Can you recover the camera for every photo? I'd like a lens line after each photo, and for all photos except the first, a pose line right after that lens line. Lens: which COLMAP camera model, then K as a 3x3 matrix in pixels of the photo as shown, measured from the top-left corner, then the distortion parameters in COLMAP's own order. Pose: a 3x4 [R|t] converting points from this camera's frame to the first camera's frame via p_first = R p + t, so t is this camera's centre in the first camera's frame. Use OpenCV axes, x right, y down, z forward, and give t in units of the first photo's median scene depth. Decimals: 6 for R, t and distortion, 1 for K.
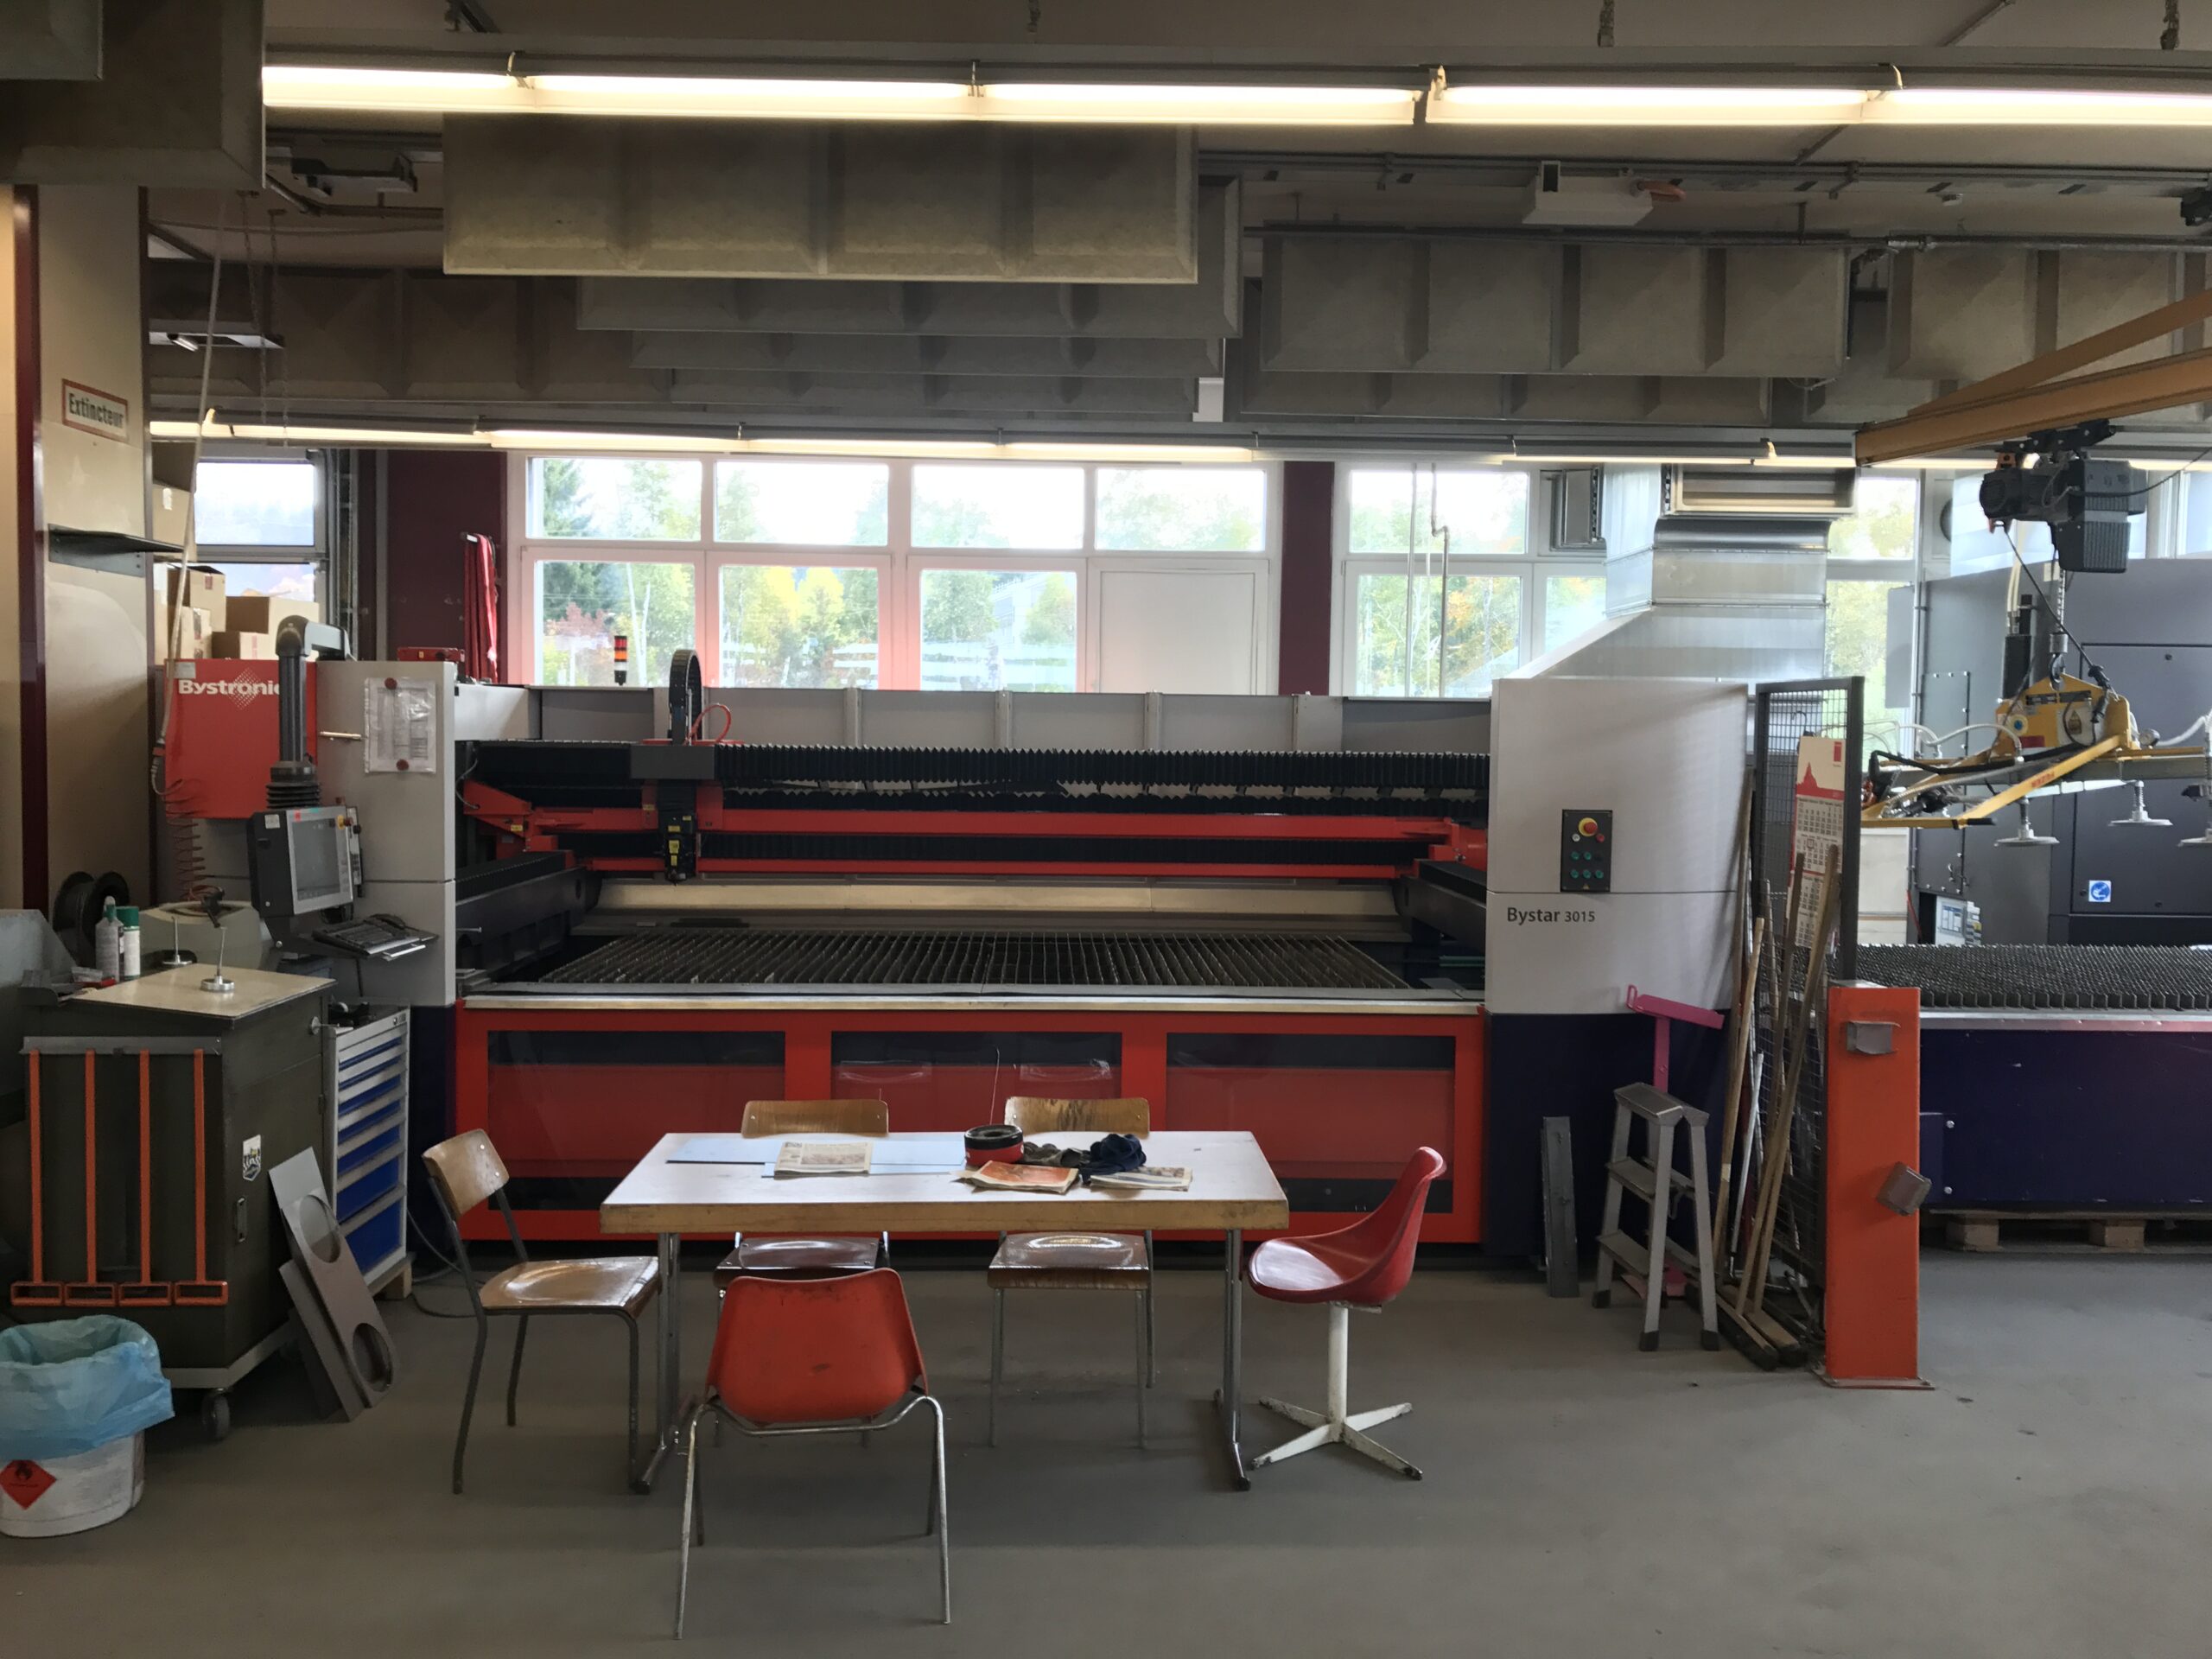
lens RADIAL K [[1841.2, 0, 1105.4], [0, 1841.2, 832.2], [0, 0, 1]] dist [0.031447, -0.013730]
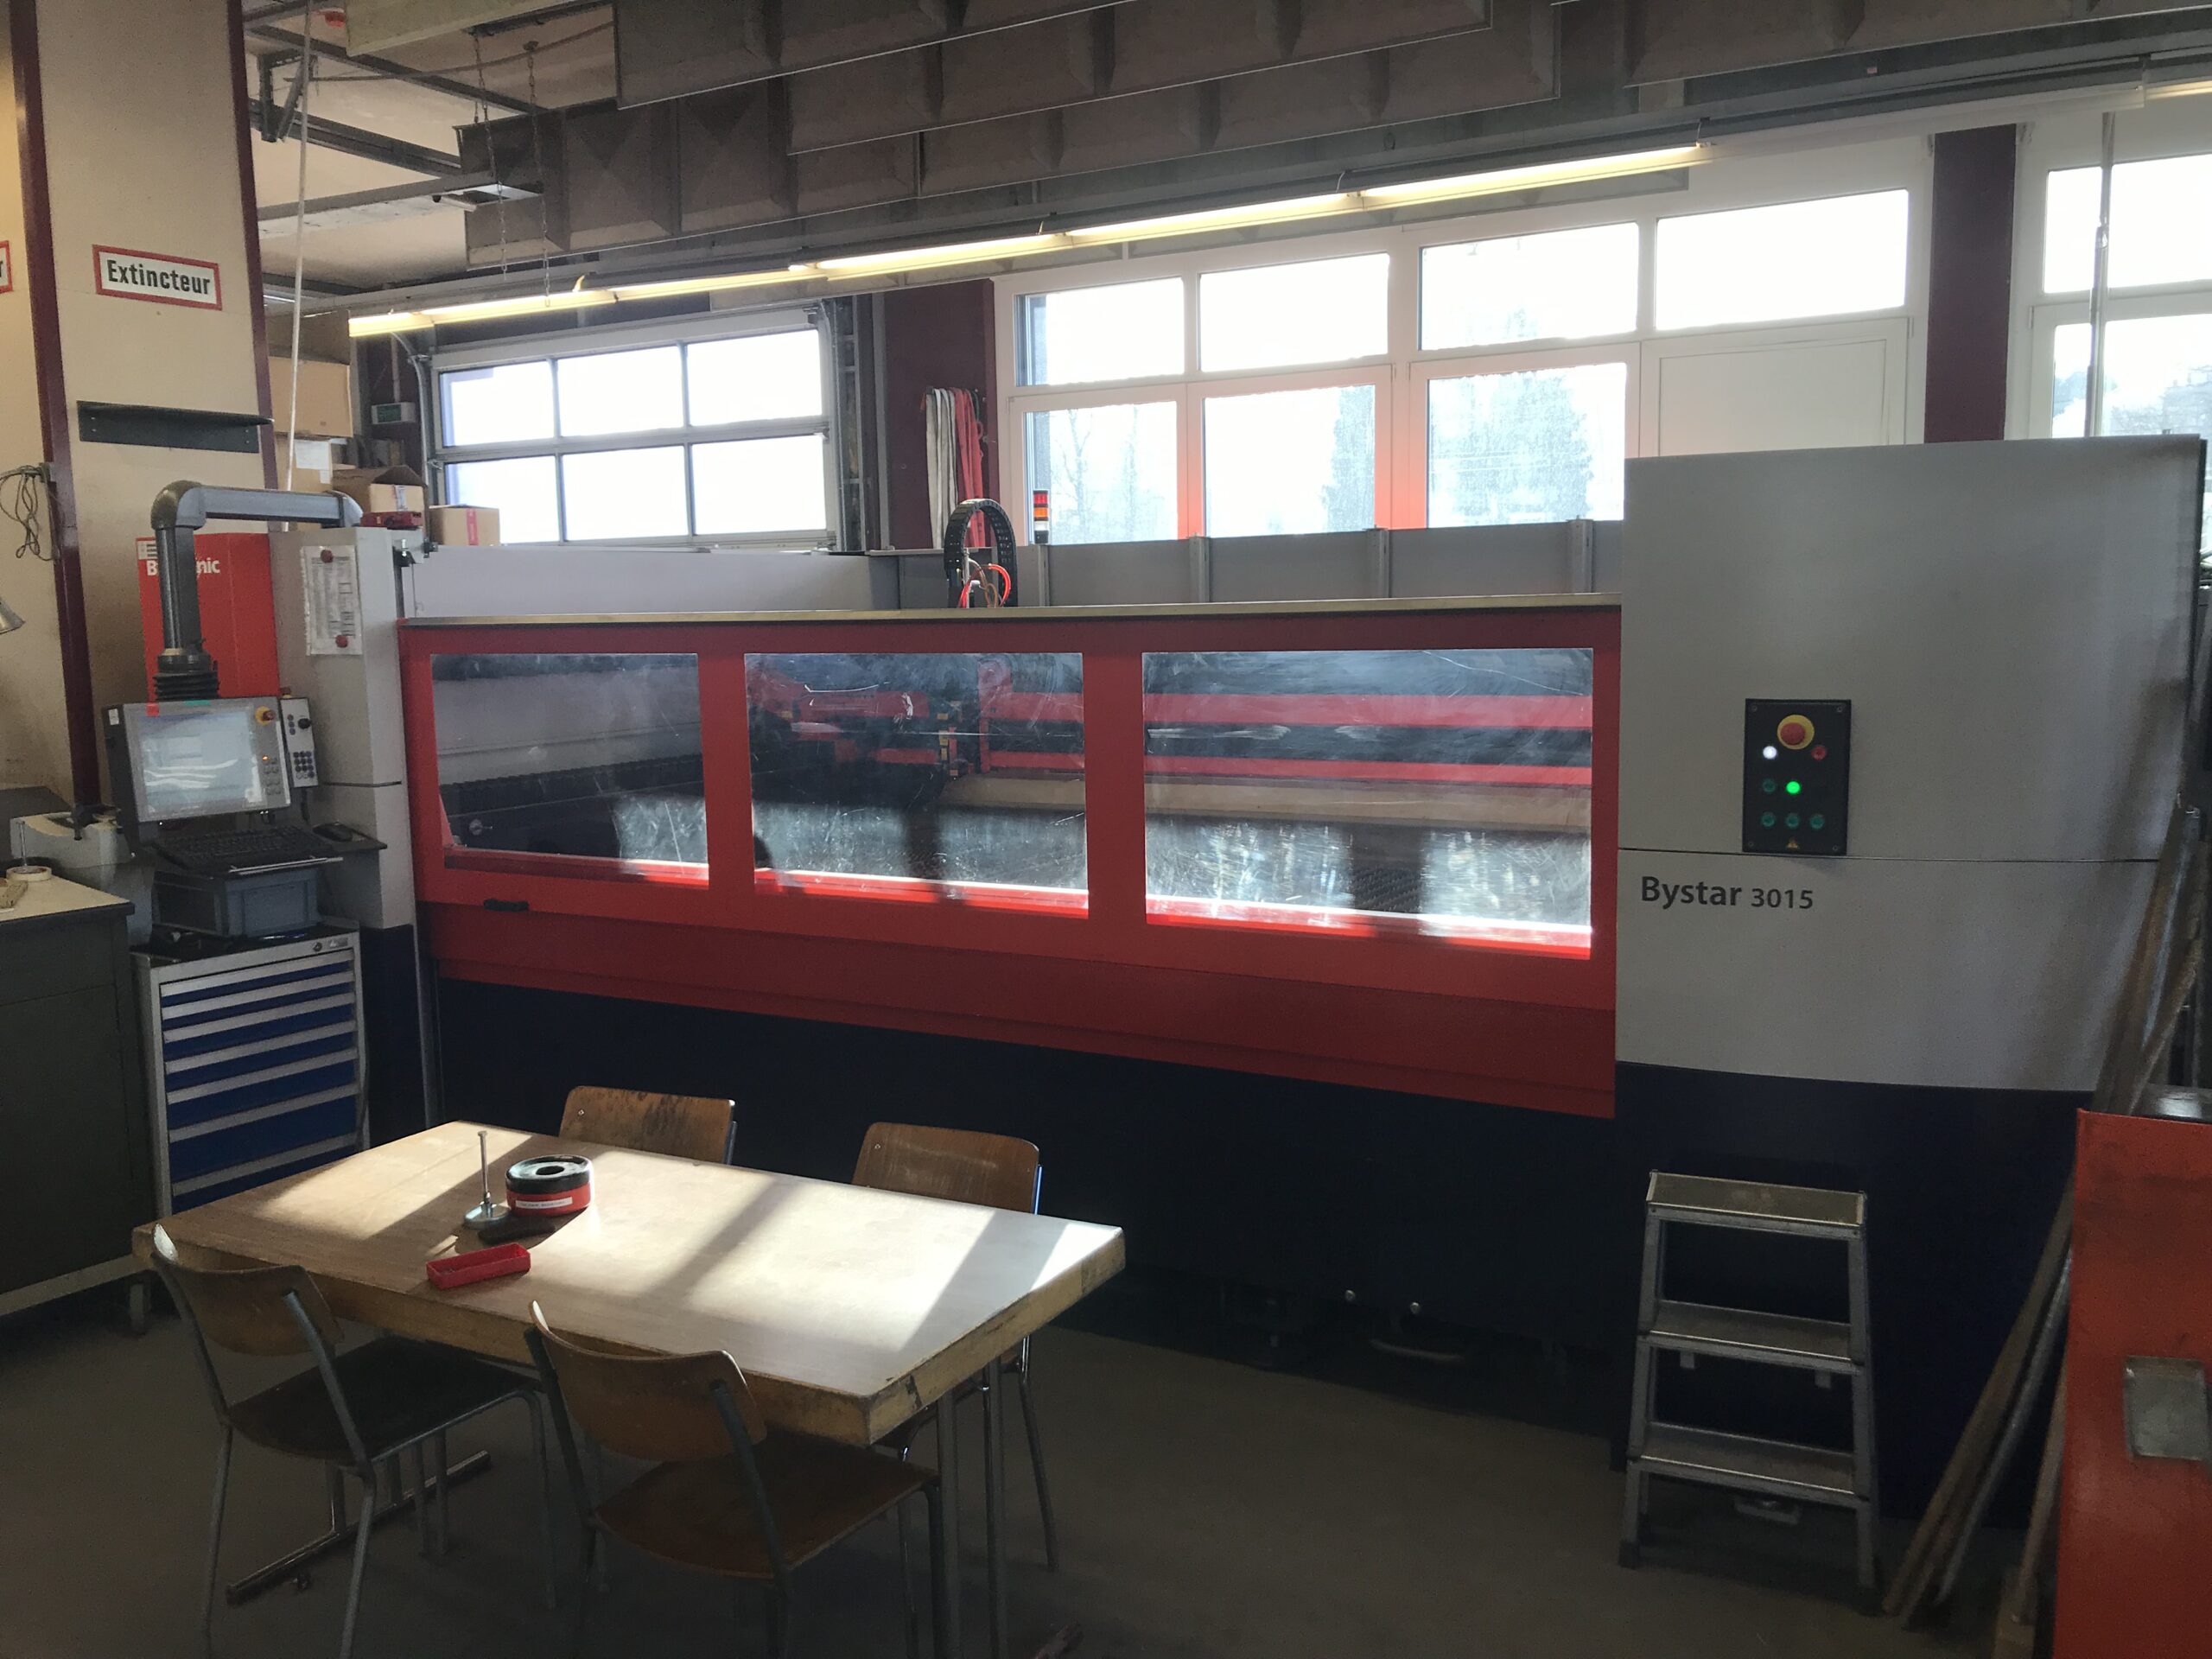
lens RADIAL K [[1841.2, 0, 1107.6], [0, 1841.2, 825.2], [0, 0, 1]] dist [0.031447, -0.013730]
pose [[0.844623, 0.034500, -0.534249, 0.233178], [0.001890, 0.997723, 0.067416, -0.007397], [0.535358, -0.057951, 0.842635, 0.276291]]
